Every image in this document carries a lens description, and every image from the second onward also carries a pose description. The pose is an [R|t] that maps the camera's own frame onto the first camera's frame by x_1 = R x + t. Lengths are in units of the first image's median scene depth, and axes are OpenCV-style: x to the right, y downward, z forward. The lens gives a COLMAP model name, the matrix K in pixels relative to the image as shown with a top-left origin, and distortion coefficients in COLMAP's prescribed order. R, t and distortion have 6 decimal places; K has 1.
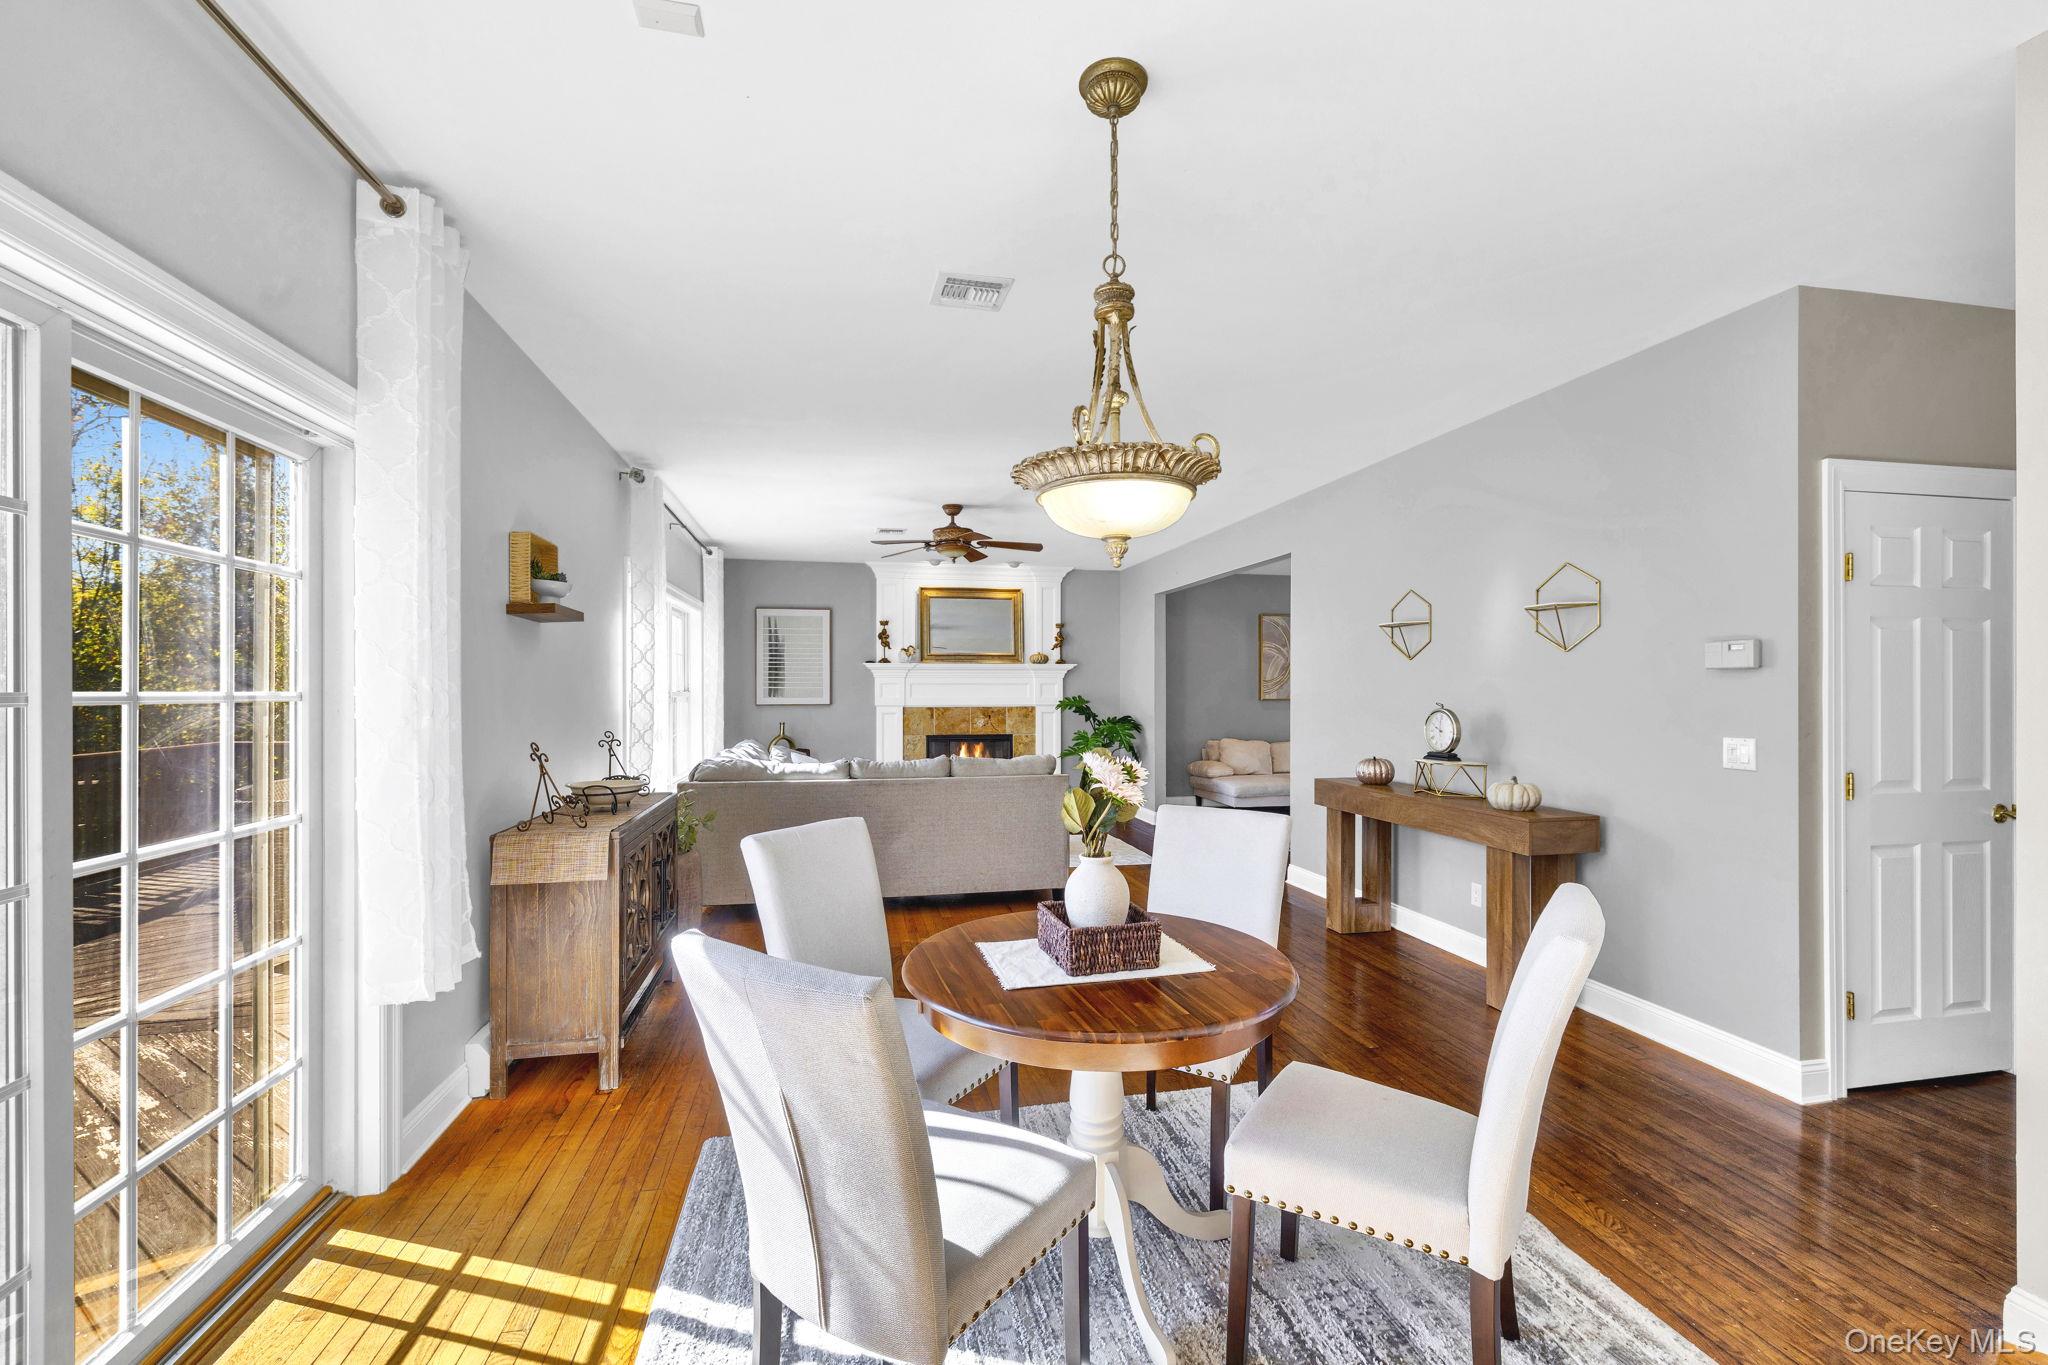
lens RADIAL K [[860.9, 0, 1015.6], [0, 860.9, 687.2], [0, 0, 1]] dist [-0.001916, -0.000490]
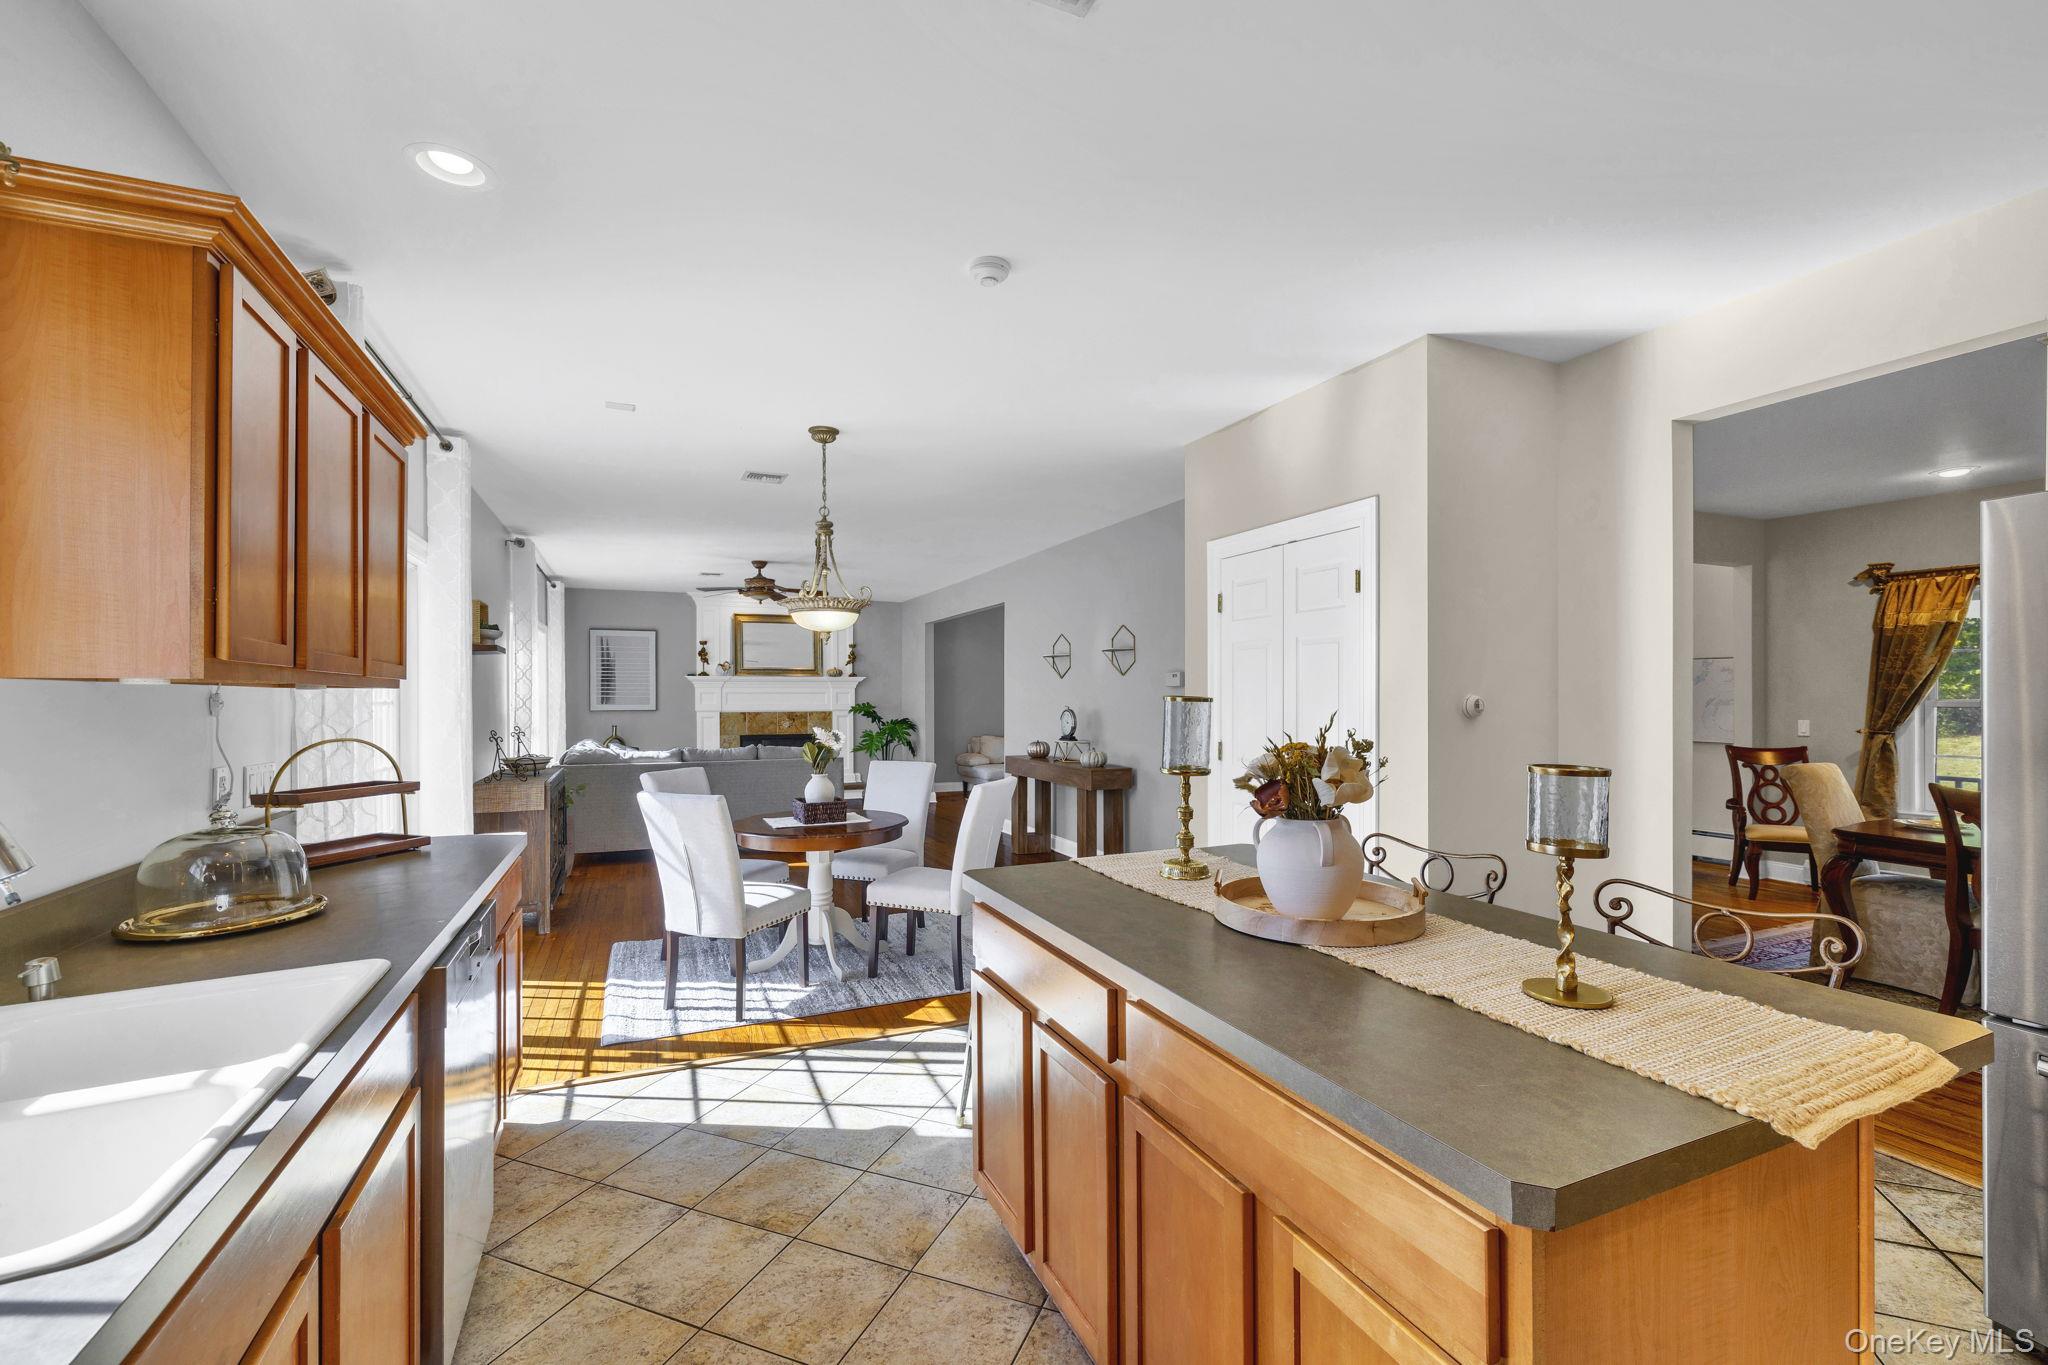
lens RADIAL K [[860.9, 0, 1018.8], [0, 860.9, 694.8], [0, 0, 1]] dist [-0.001916, -0.000490]
pose [[0.978201, -0.000970, 0.207660, 0.043200], [0.000895, 0.999999, 0.000455, -0.002031], [-0.207660, -0.000259, 0.978201, -0.397980]]
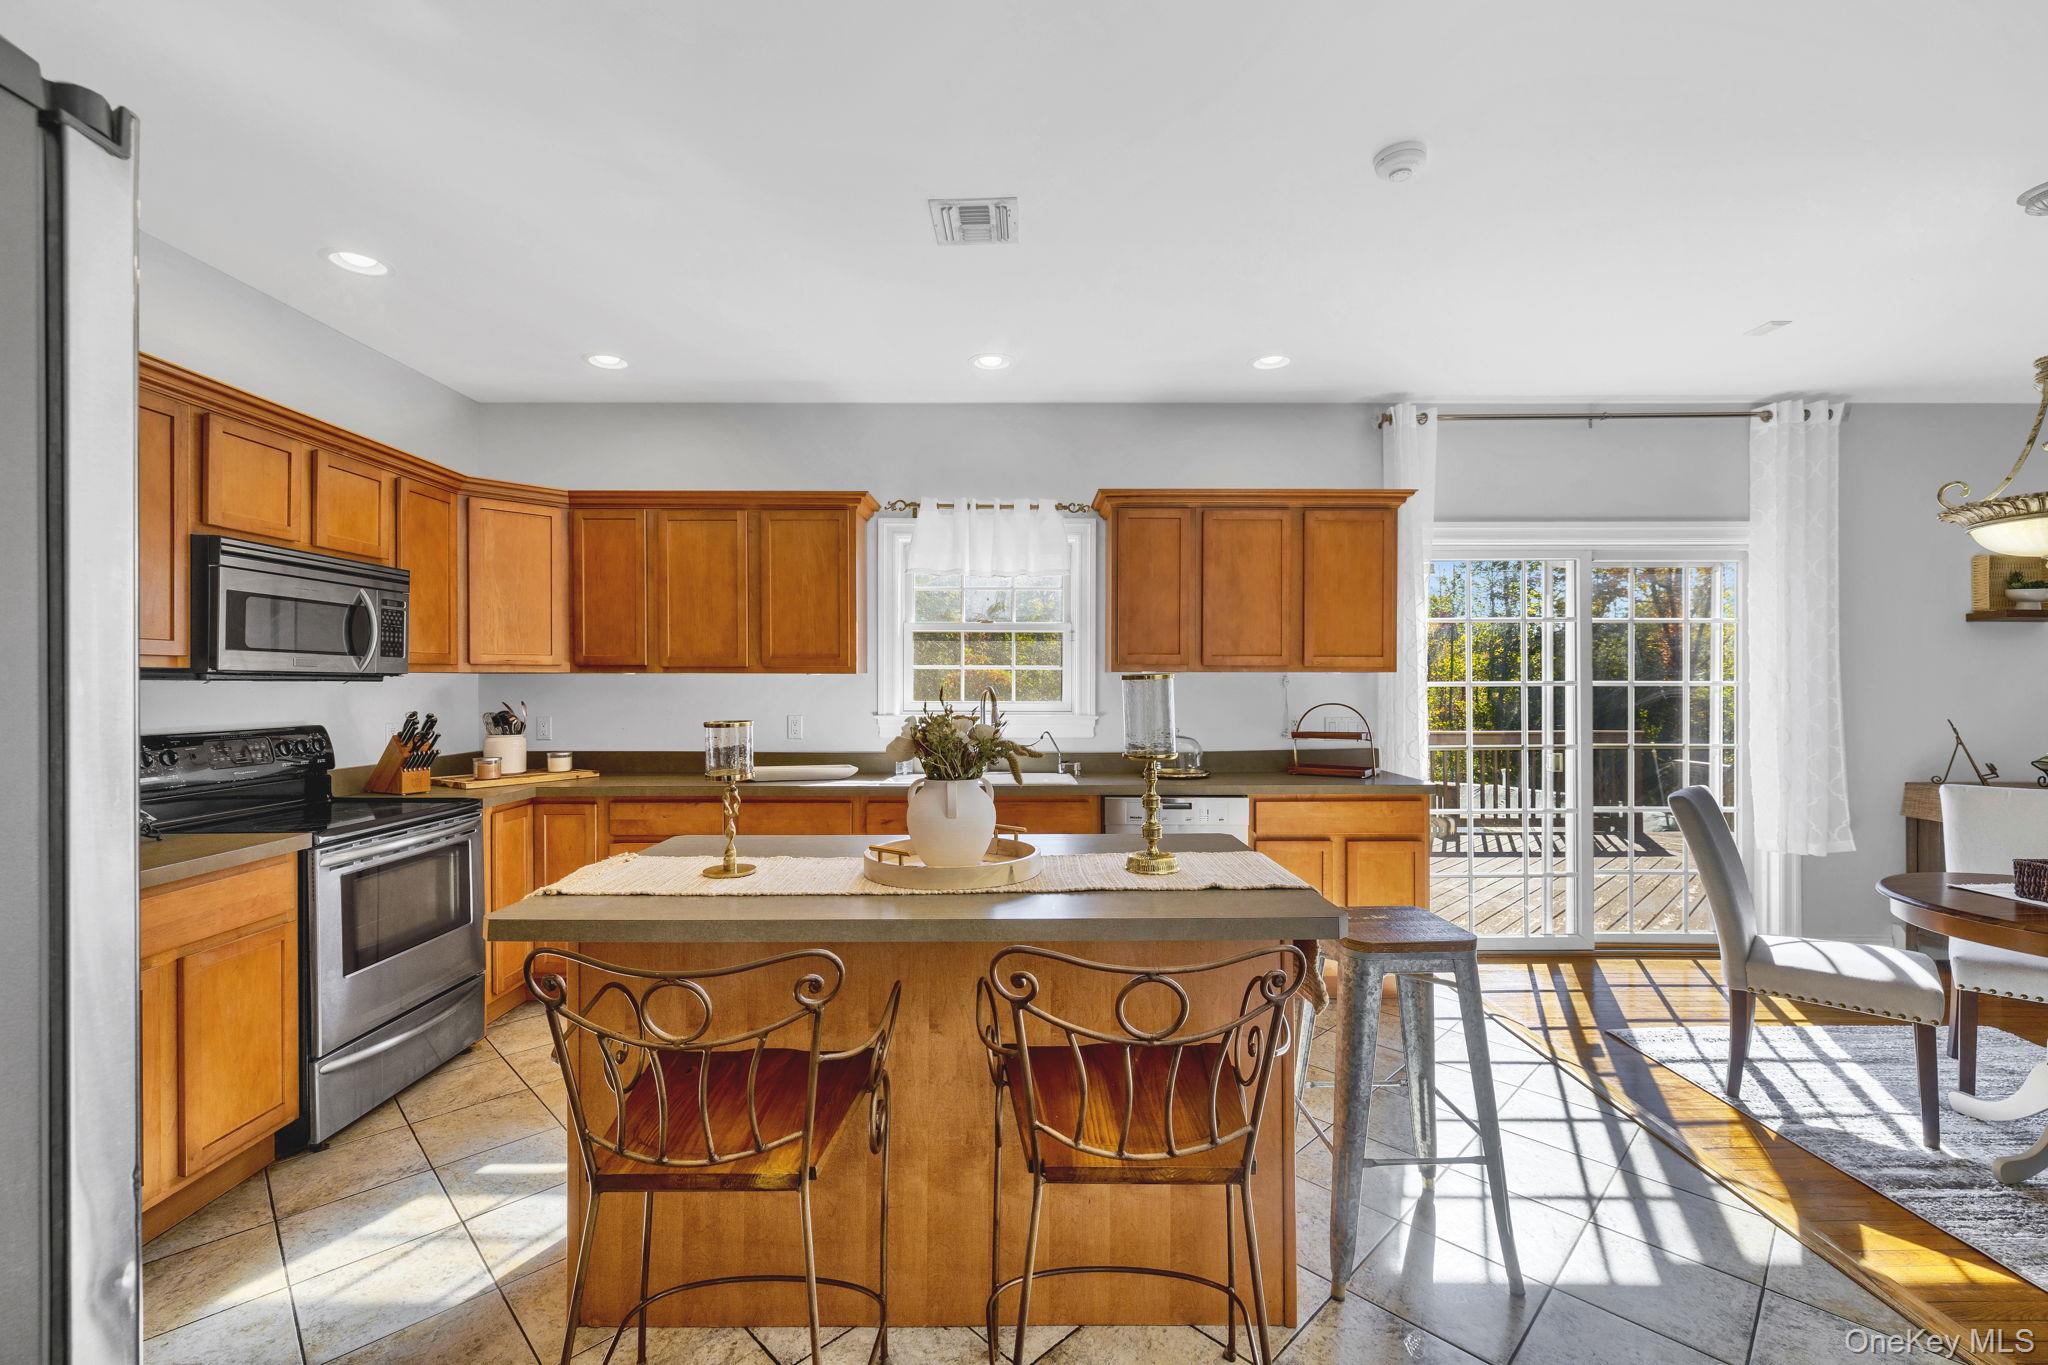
lens RADIAL K [[860.9, 0, 1019.4], [0, 860.9, 686.7], [0, 0, 1]] dist [-0.001916, -0.000490]
pose [[-0.202889, 0.005330, -0.979187, 0.489368], [0.004364, 0.999980, 0.004539, 0.000693], [0.979192, -0.003353, -0.202908, -0.066941]]
